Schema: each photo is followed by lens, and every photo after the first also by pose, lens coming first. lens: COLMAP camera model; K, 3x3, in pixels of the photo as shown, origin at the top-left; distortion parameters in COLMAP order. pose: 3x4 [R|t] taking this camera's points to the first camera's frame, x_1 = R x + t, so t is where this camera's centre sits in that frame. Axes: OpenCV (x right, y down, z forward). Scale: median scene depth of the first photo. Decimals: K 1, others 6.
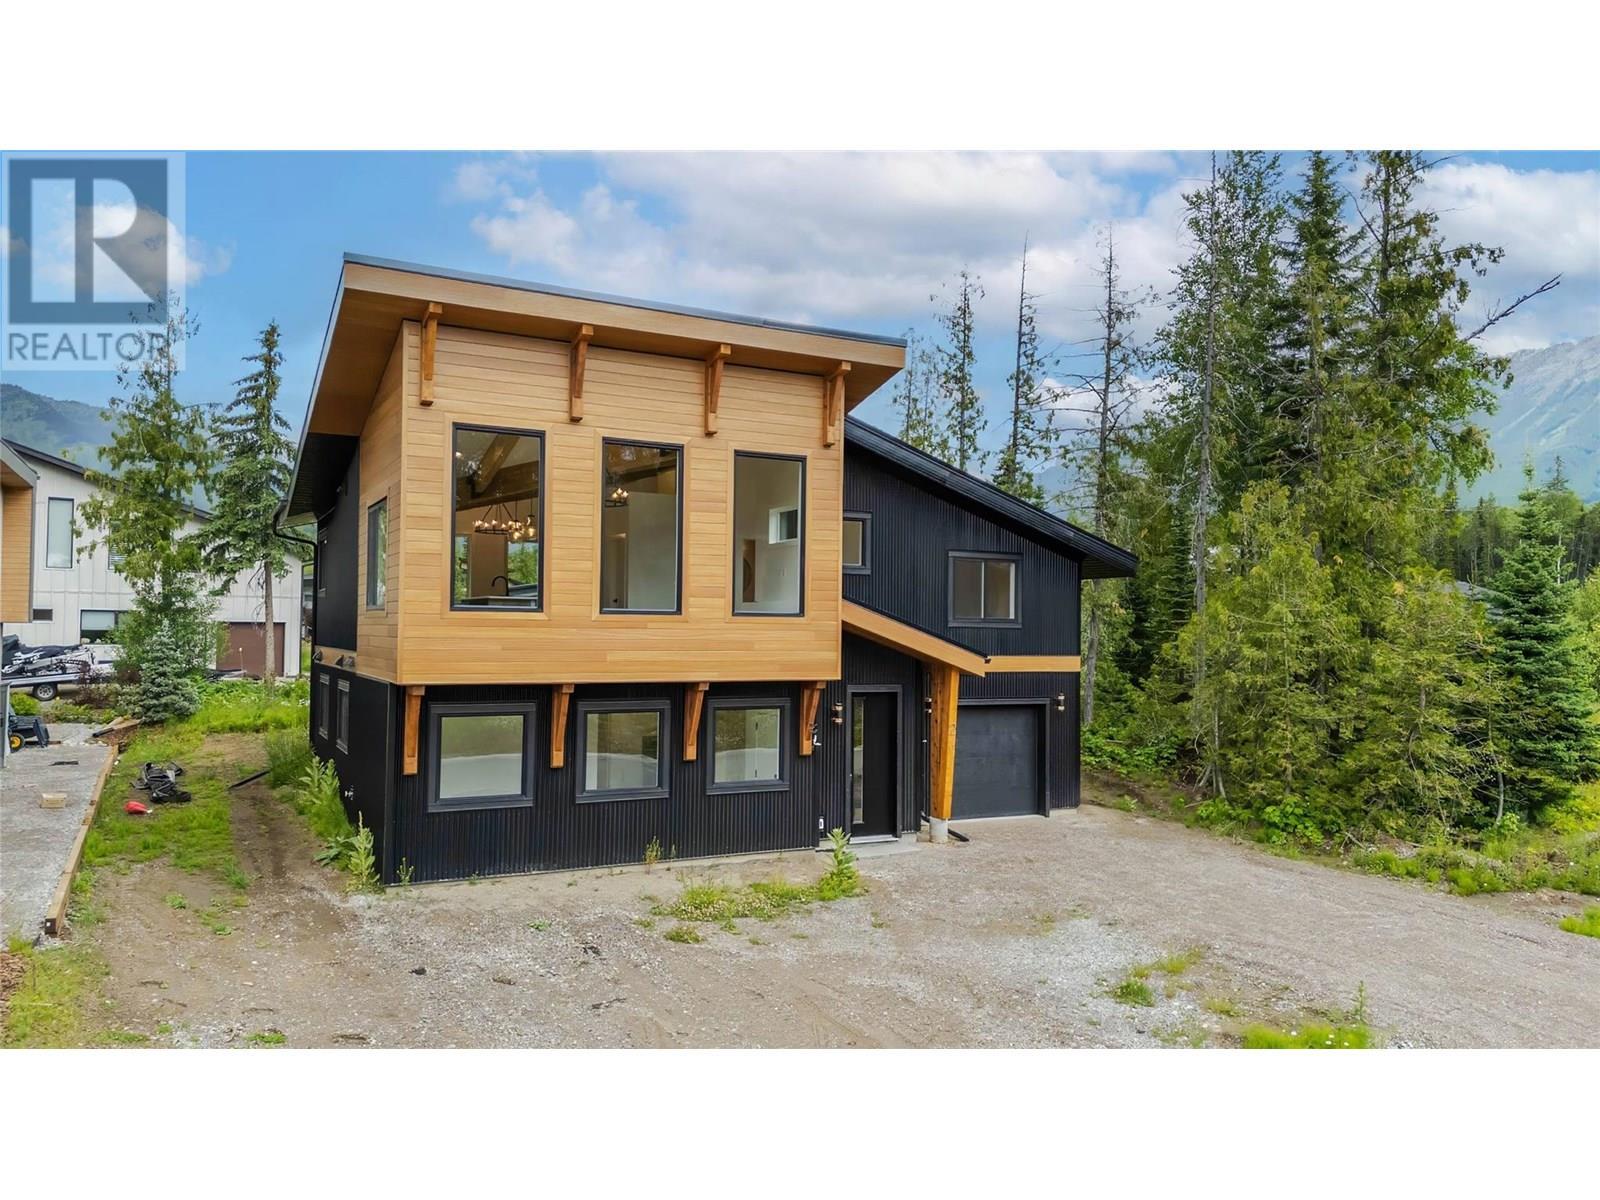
lens RADIAL K [[1150.3, 0, 775.6], [0, 1150.3, 585.6], [0, 0, 1]] dist [0.042879, -0.018972]
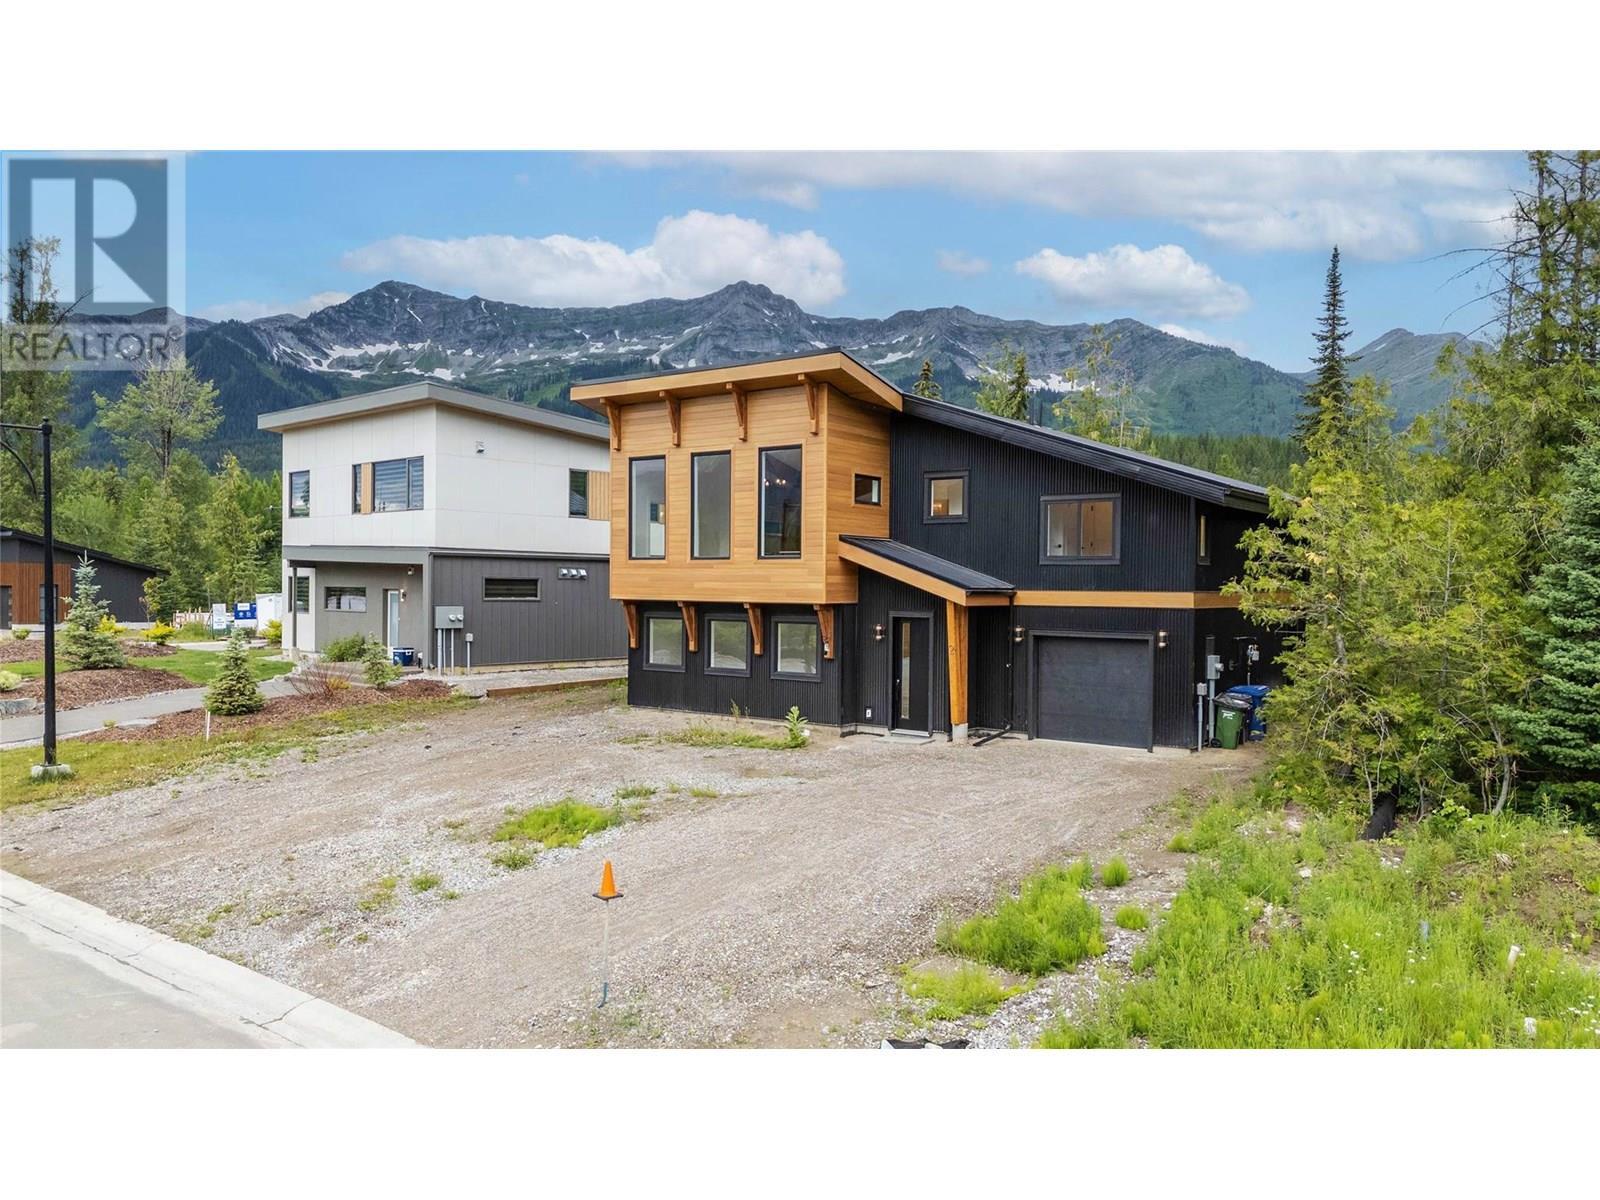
lens RADIAL K [[1098.2, 0, 804.9], [0, 1098.2, 603.4], [0, 0, 1]] dist [-0.009991, 0.008266]
pose [[0.440411, 0.004106, -0.897787, 1.284729], [0.028743, 0.999412, 0.018671, 0.059913], [0.897336, -0.034028, 0.440034, 0.424456]]
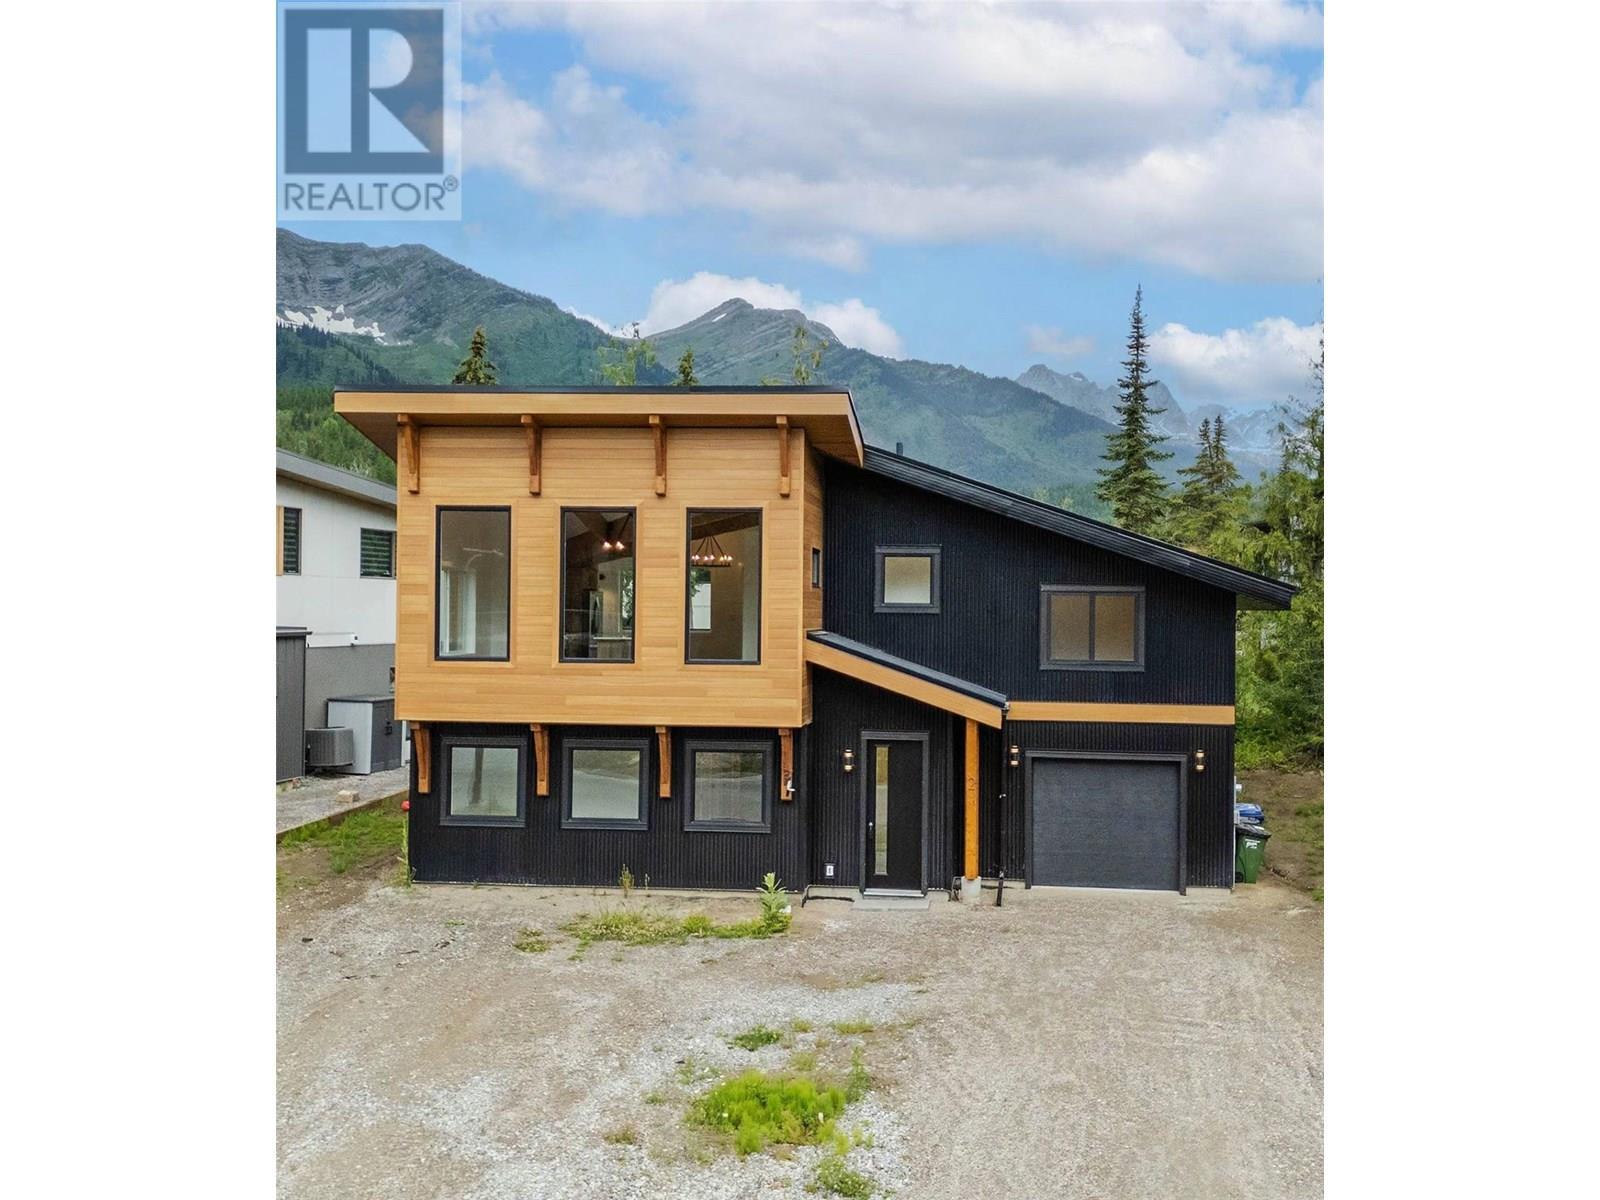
lens RADIAL K [[1470.0, 0, 776.6], [0, 1470.0, 571.0], [0, 0, 1]] dist [0.080017, 0.000000]
pose [[0.837616, -0.017555, -0.545978, 0.782847], [0.020964, 0.999780, 0.000016, -0.058253], [0.545857, -0.011459, 0.837800, -0.096288]]
